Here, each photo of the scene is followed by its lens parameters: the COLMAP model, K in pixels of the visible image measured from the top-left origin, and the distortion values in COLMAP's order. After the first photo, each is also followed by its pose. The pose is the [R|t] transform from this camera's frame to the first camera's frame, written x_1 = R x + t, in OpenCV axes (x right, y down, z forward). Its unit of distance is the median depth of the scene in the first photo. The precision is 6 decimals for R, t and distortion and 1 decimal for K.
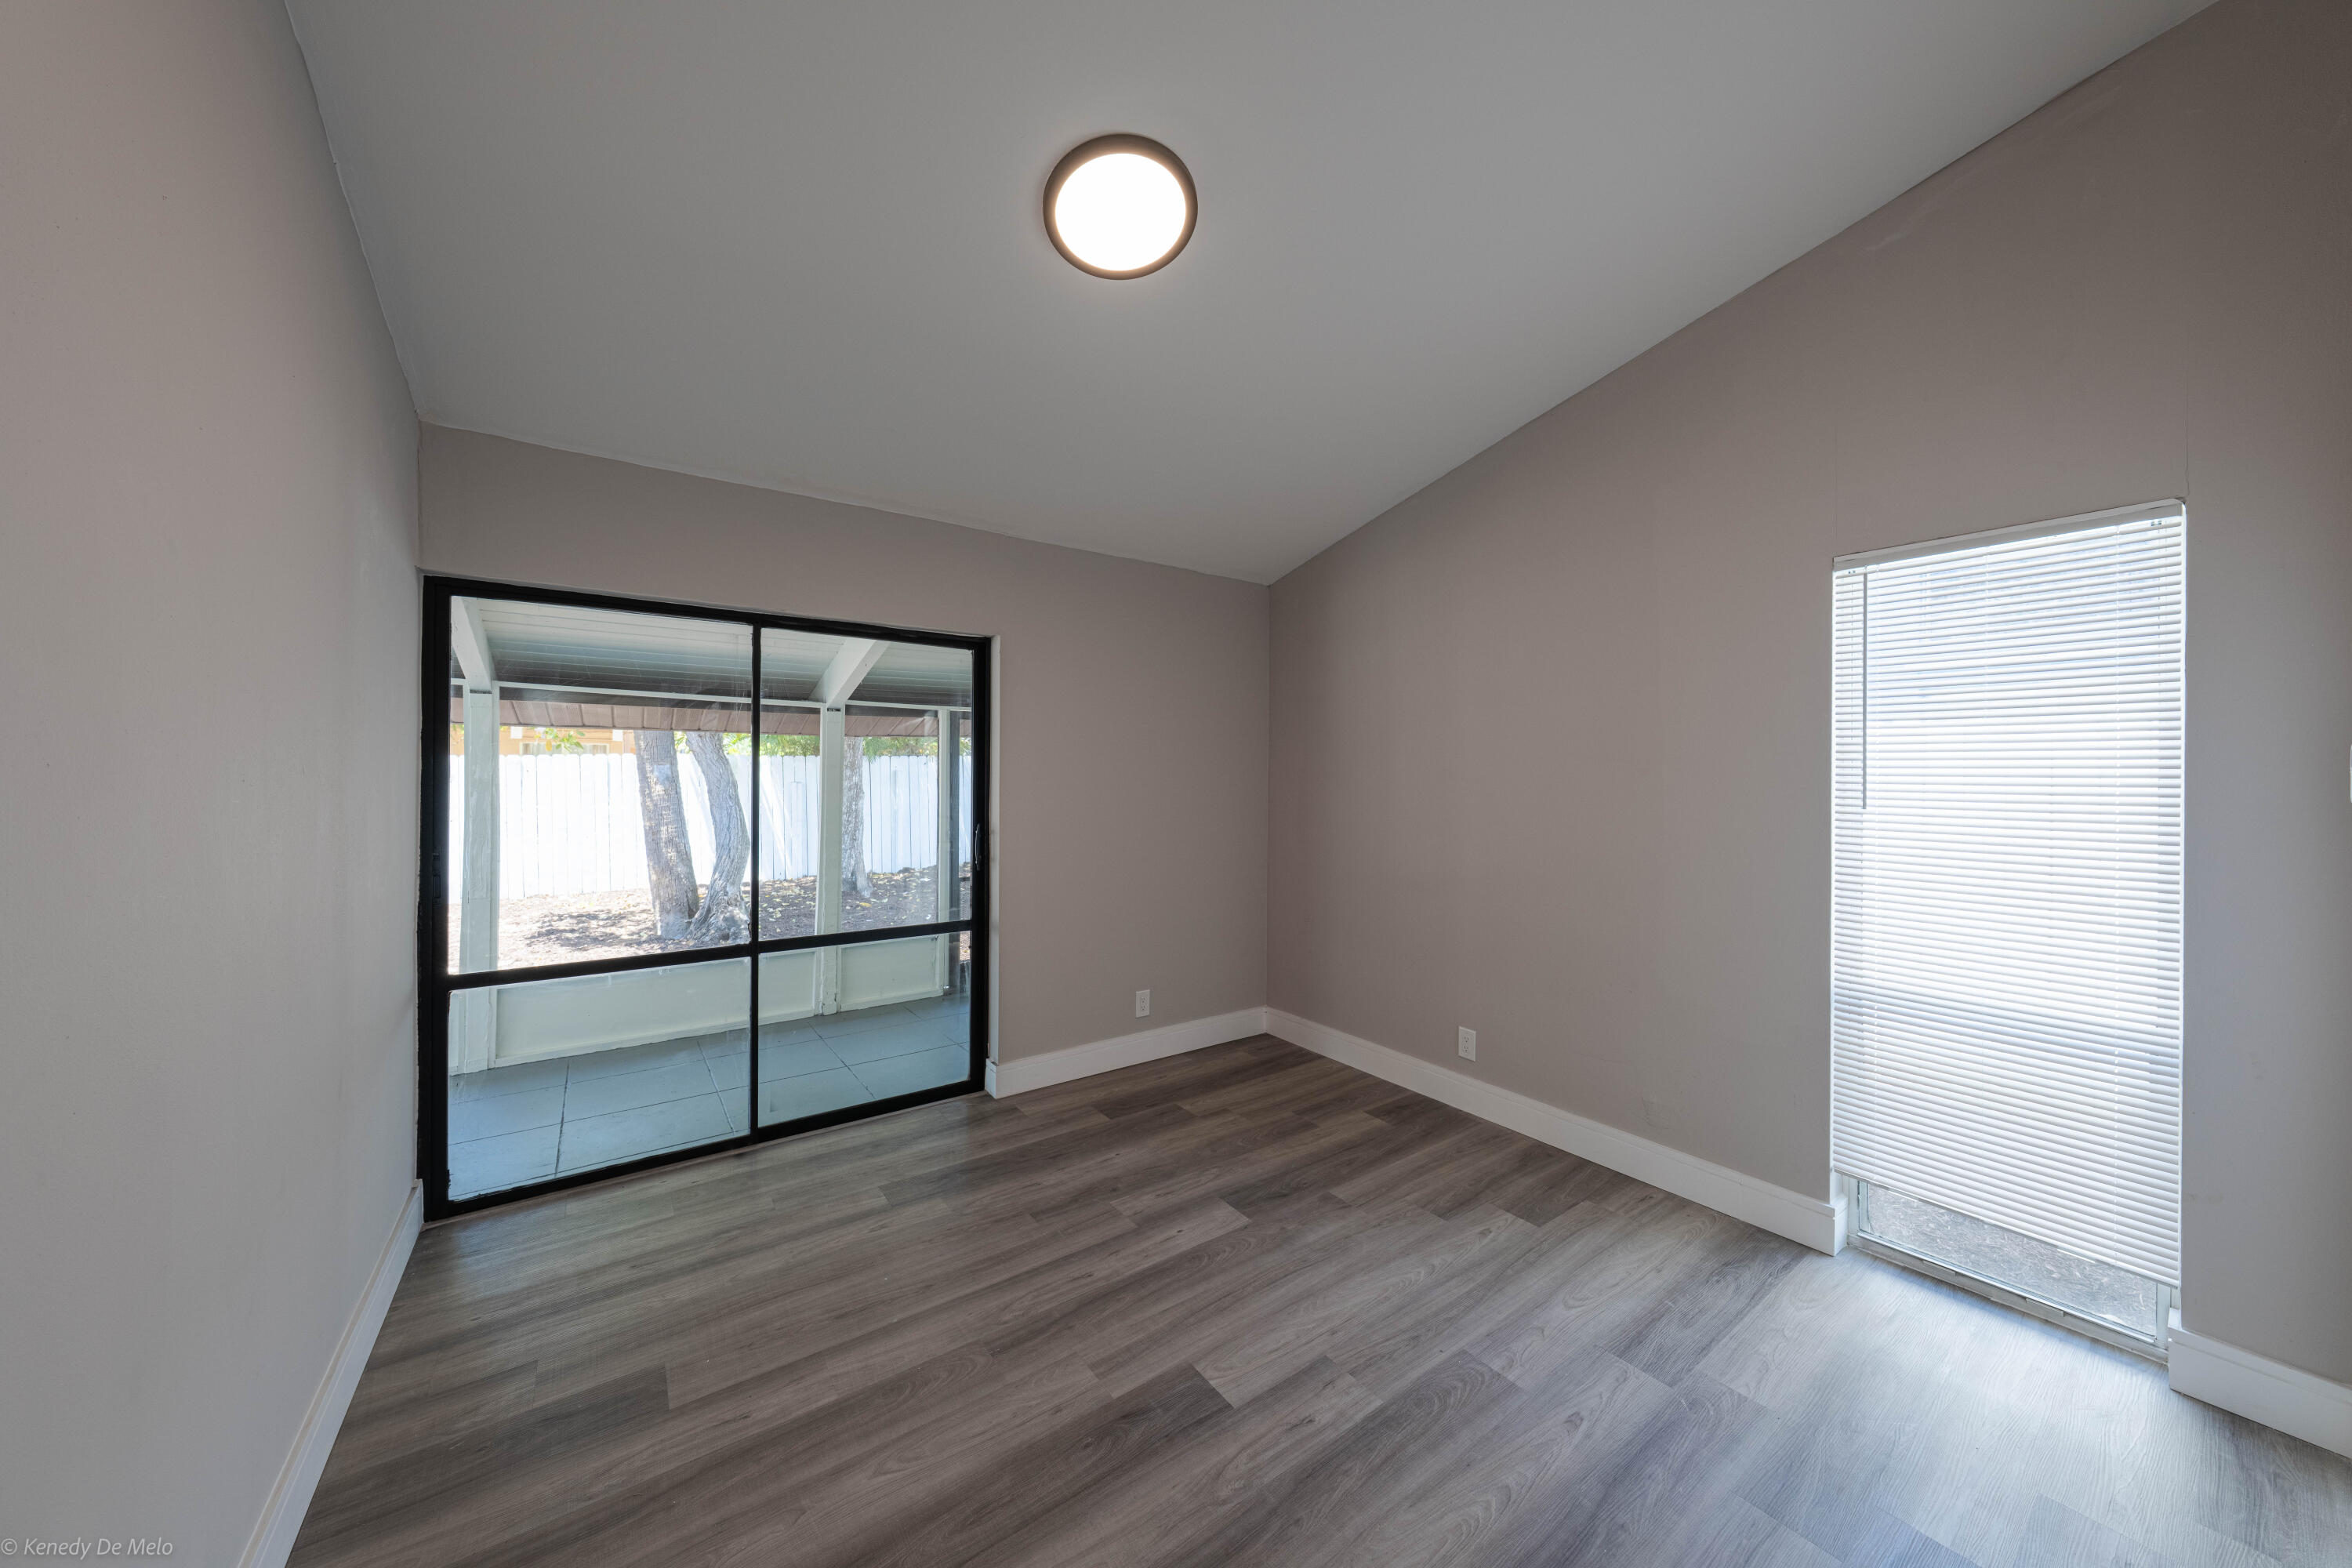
lens RADIAL K [[776.6, 0, 1169.3], [0, 776.6, 782.7], [0, 0, 1]] dist [0.001538, 0.000060]
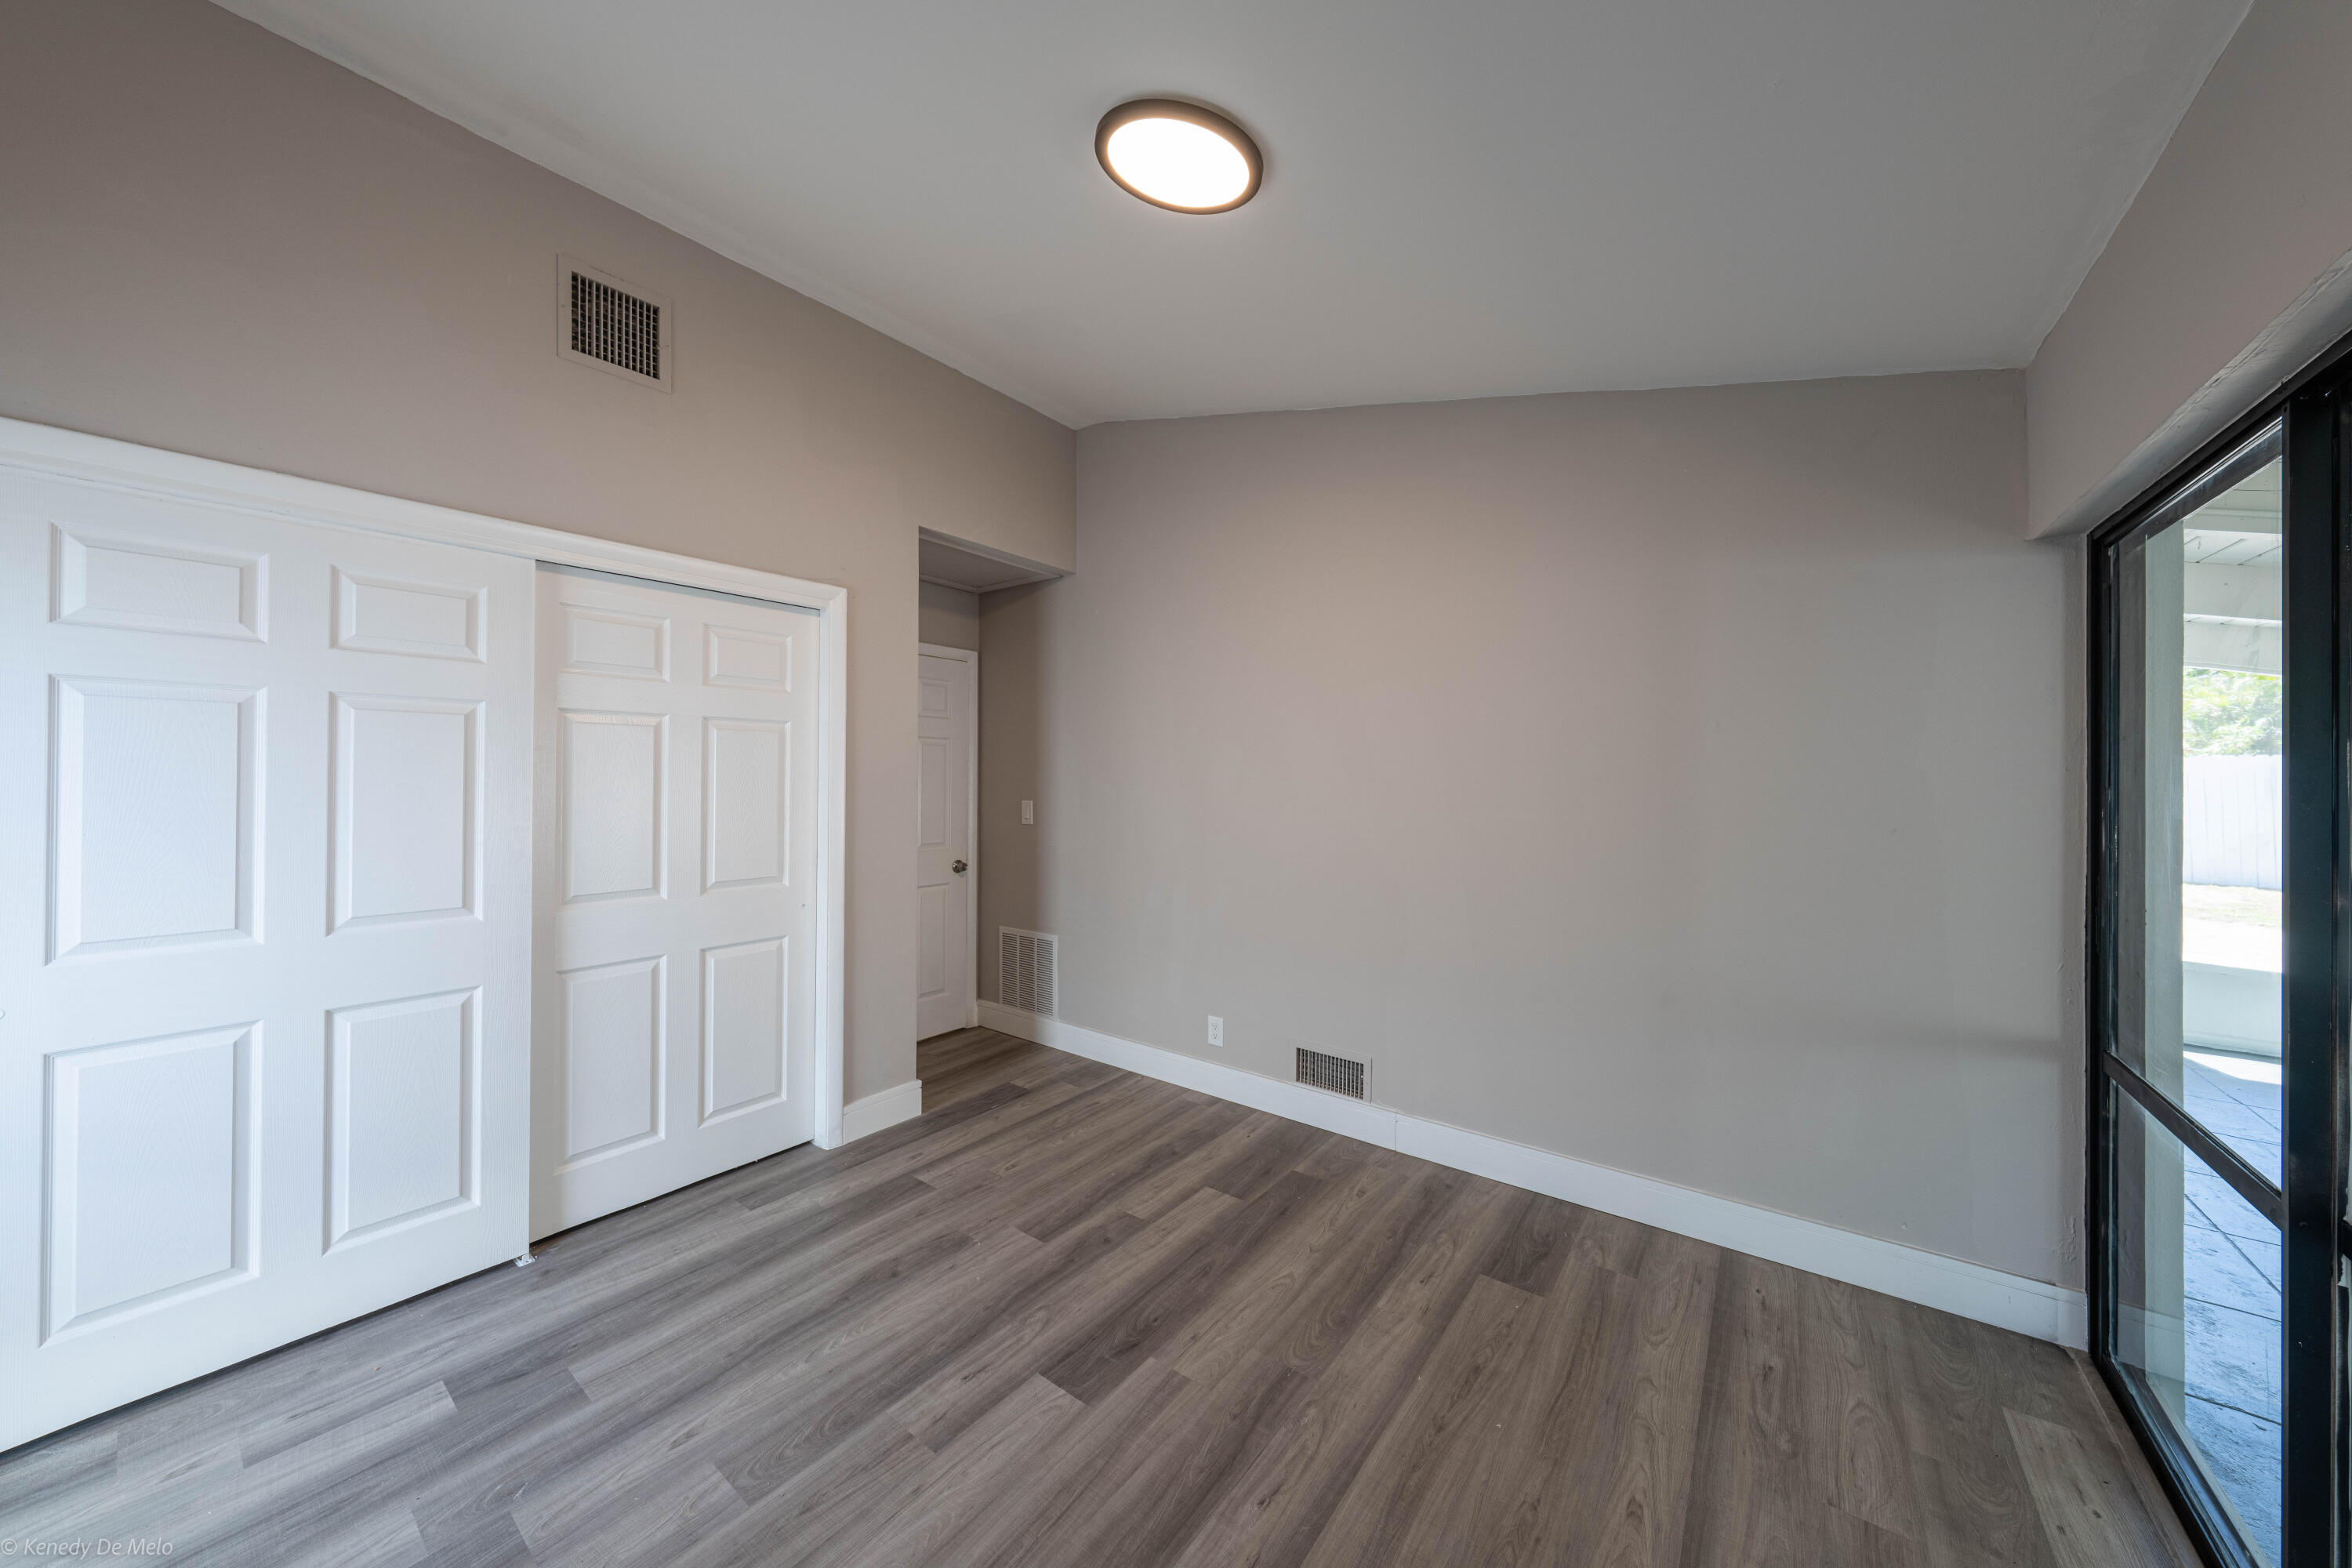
lens RADIAL K [[776.6, 0, 1162.4], [0, 776.6, 770.5], [0, 0, 1]] dist [0.001538, 0.000060]
pose [[-0.956013, -0.009455, -0.293173, 0.227325], [-0.009596, 0.999953, -0.000956, -0.014962], [0.293168, 0.001900, -0.956059, 1.955496]]
